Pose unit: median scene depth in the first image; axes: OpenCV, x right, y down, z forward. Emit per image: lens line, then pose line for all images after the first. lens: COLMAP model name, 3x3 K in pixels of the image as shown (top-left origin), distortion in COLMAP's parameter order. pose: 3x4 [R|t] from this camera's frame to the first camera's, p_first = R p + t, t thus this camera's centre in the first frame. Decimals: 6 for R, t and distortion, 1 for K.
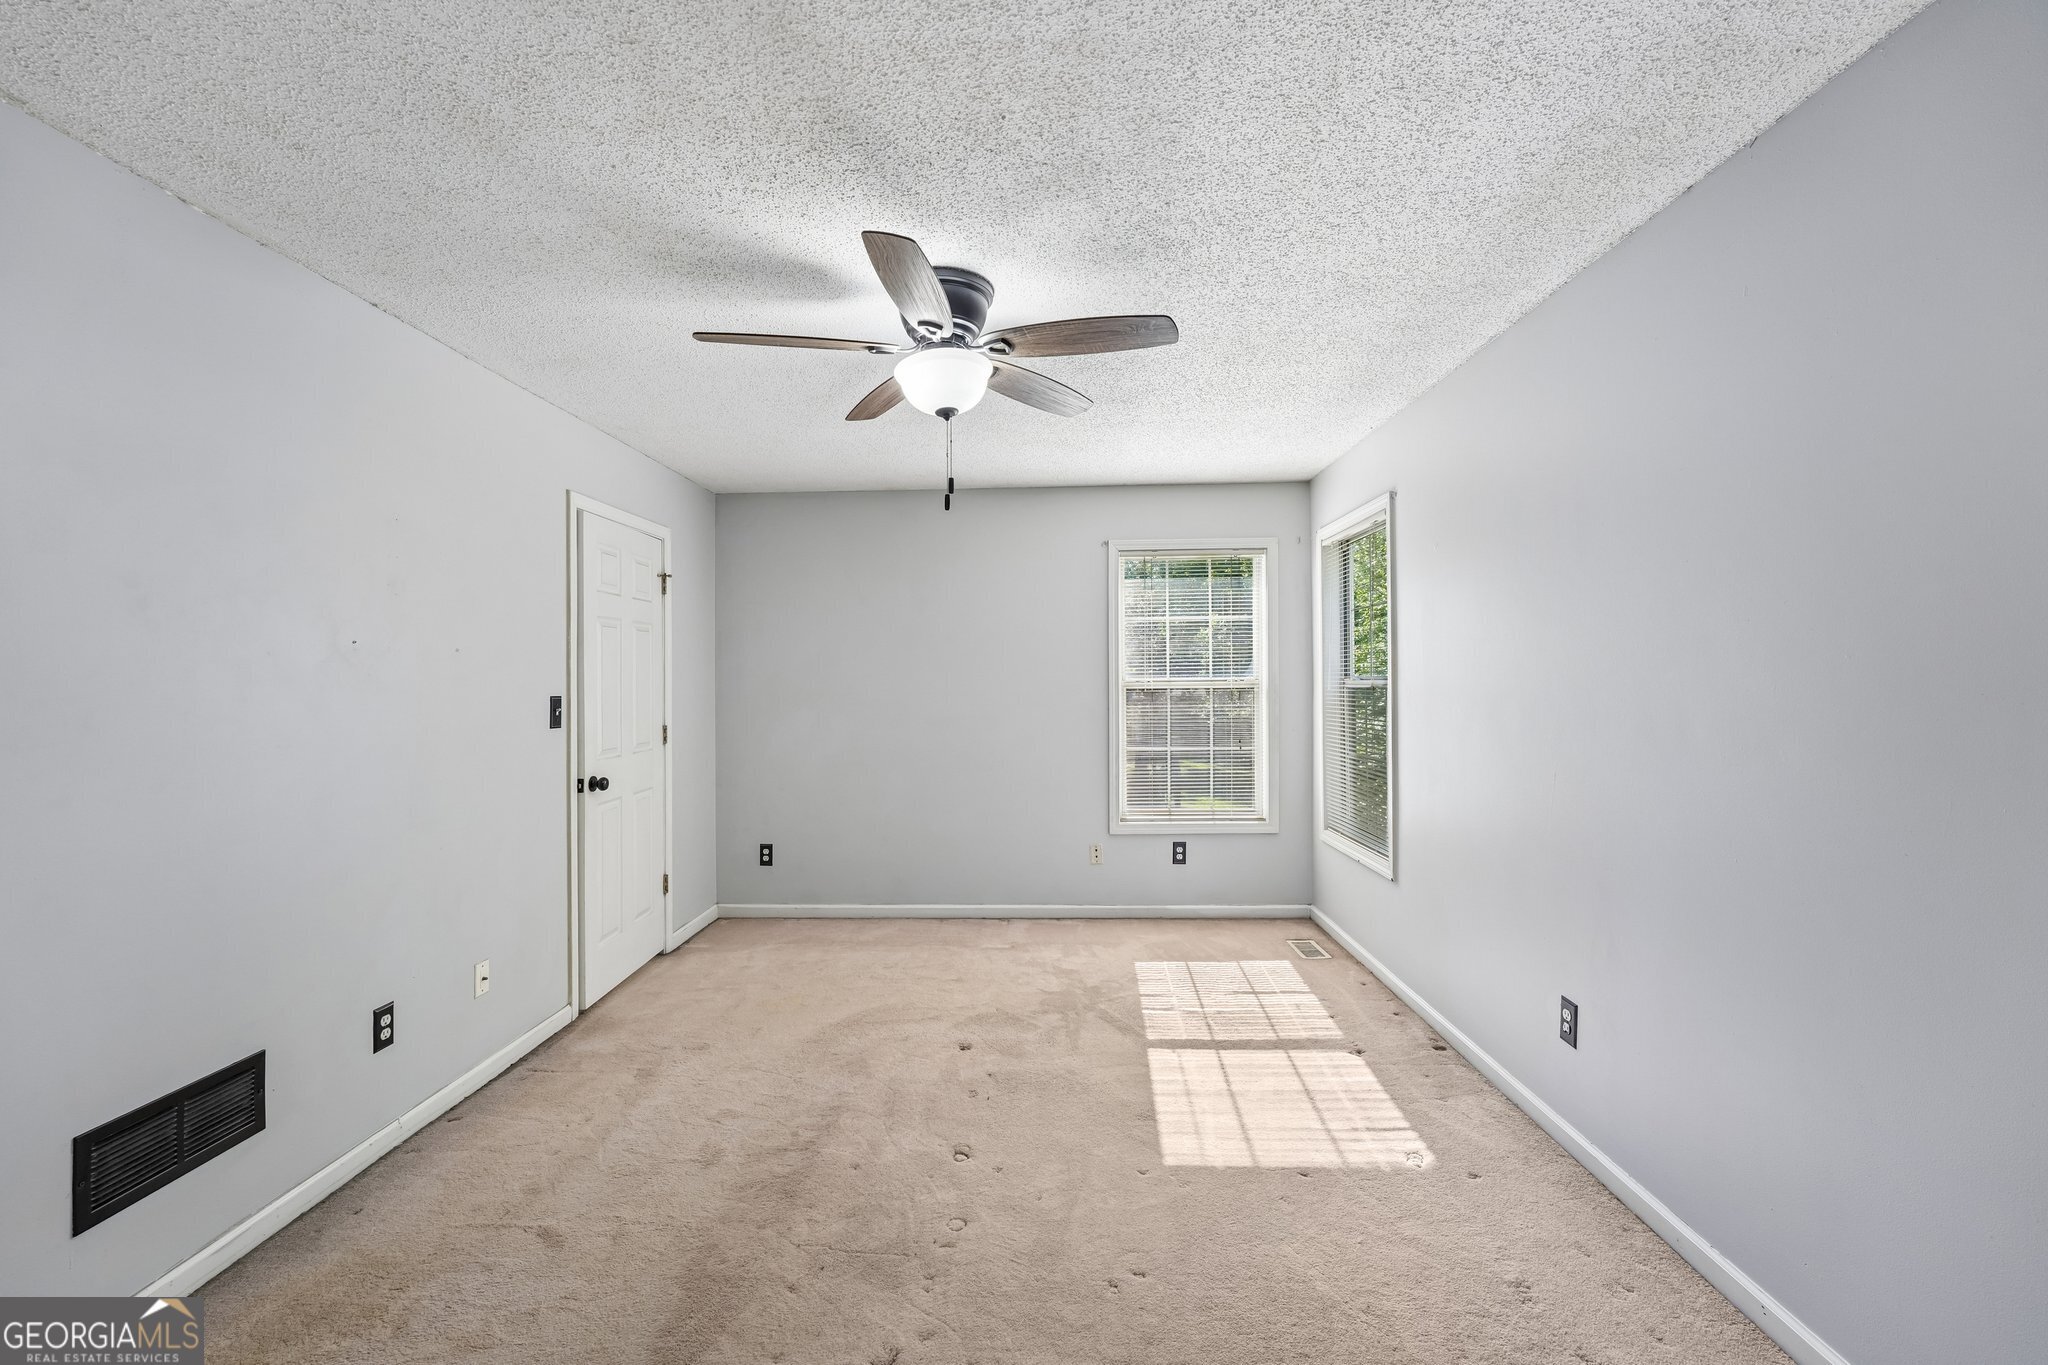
lens RADIAL K [[829.9, 0, 1021.1], [0, 829.9, 679.0], [0, 0, 1]] dist [-0.014794, 0.000181]
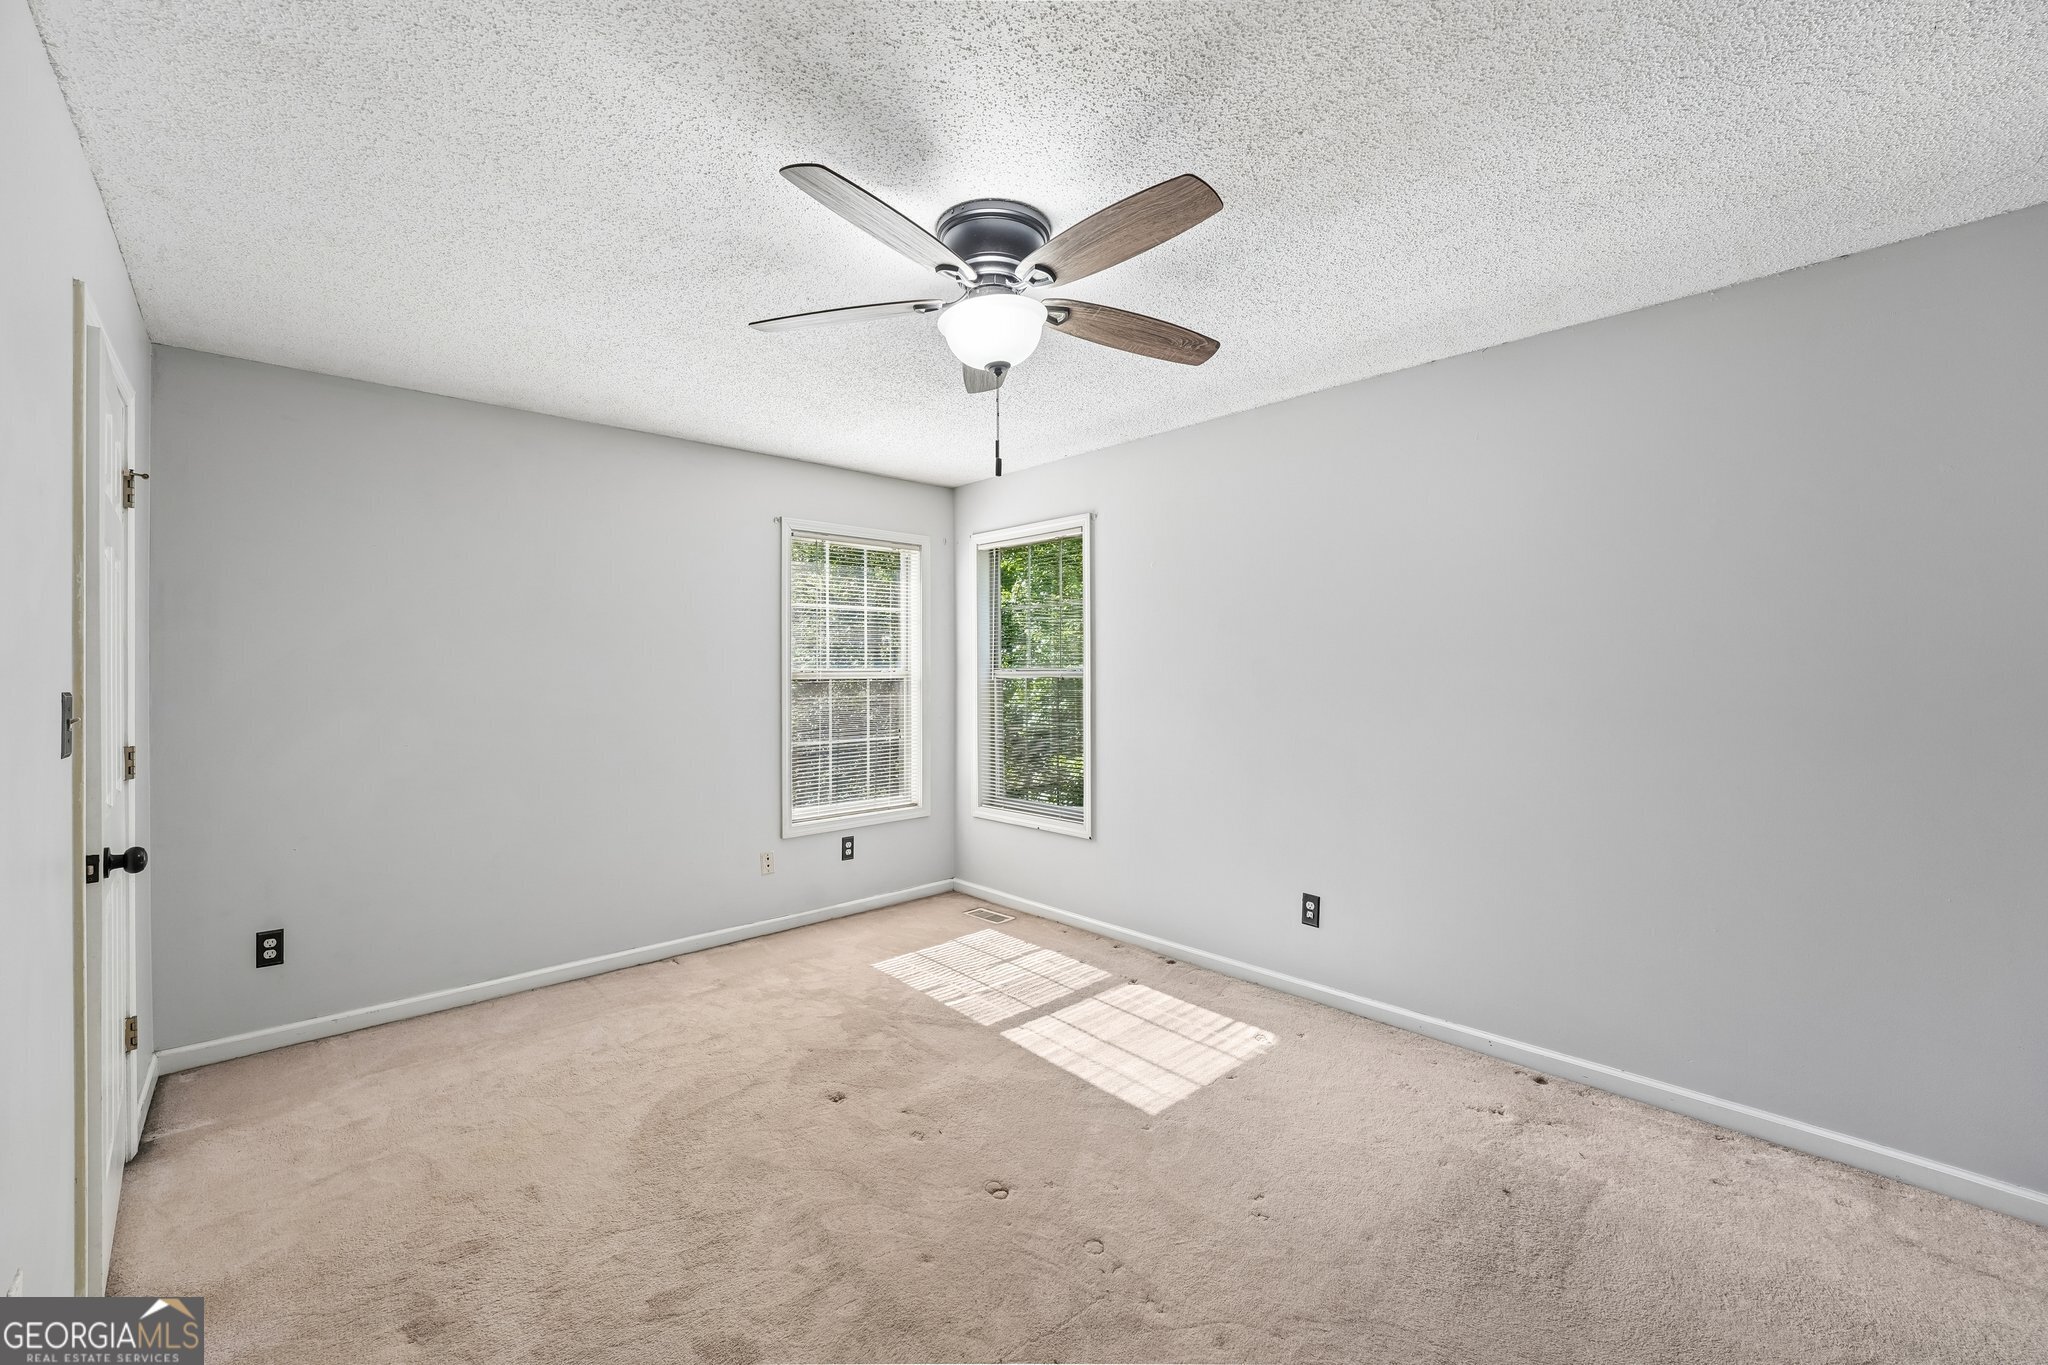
lens RADIAL K [[817.3, 0, 1030.1], [0, 817.3, 669.4], [0, 0, 1]] dist [-0.010845, -0.000127]
pose [[0.708729, 0.006994, 0.705446, -0.432467], [-0.003580, 0.999974, -0.006317, 0.006740], [-0.705472, 0.001952, 0.708735, 0.219145]]
